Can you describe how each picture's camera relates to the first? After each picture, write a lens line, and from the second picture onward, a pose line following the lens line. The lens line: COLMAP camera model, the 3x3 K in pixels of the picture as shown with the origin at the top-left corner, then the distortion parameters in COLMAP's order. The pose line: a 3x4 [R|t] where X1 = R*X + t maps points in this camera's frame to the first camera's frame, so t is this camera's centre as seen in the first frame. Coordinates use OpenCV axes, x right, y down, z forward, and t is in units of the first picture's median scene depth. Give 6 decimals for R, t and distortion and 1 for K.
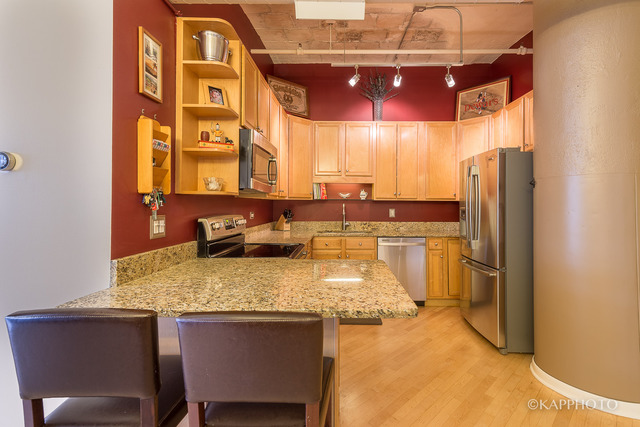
lens RADIAL K [[309.5, 0, 340.5], [0, 309.5, 205.5], [0, 0, 1]] dist [-0.000028, -0.000205]
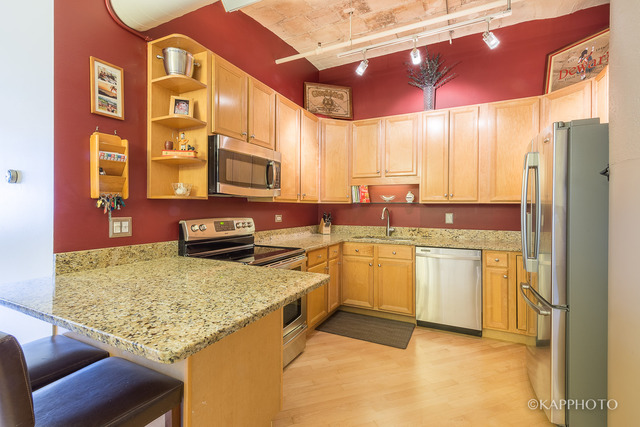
lens RADIAL K [[290.4, 0, 318.4], [0, 290.4, 211.0], [0, 0, 1]] dist [0.000500, -0.000251]
pose [[0.891887, 0.005363, -0.452226, 0.247537], [-0.002505, 0.999973, 0.006920, -0.000447], [0.452251, -0.005039, 0.891877, 0.160101]]
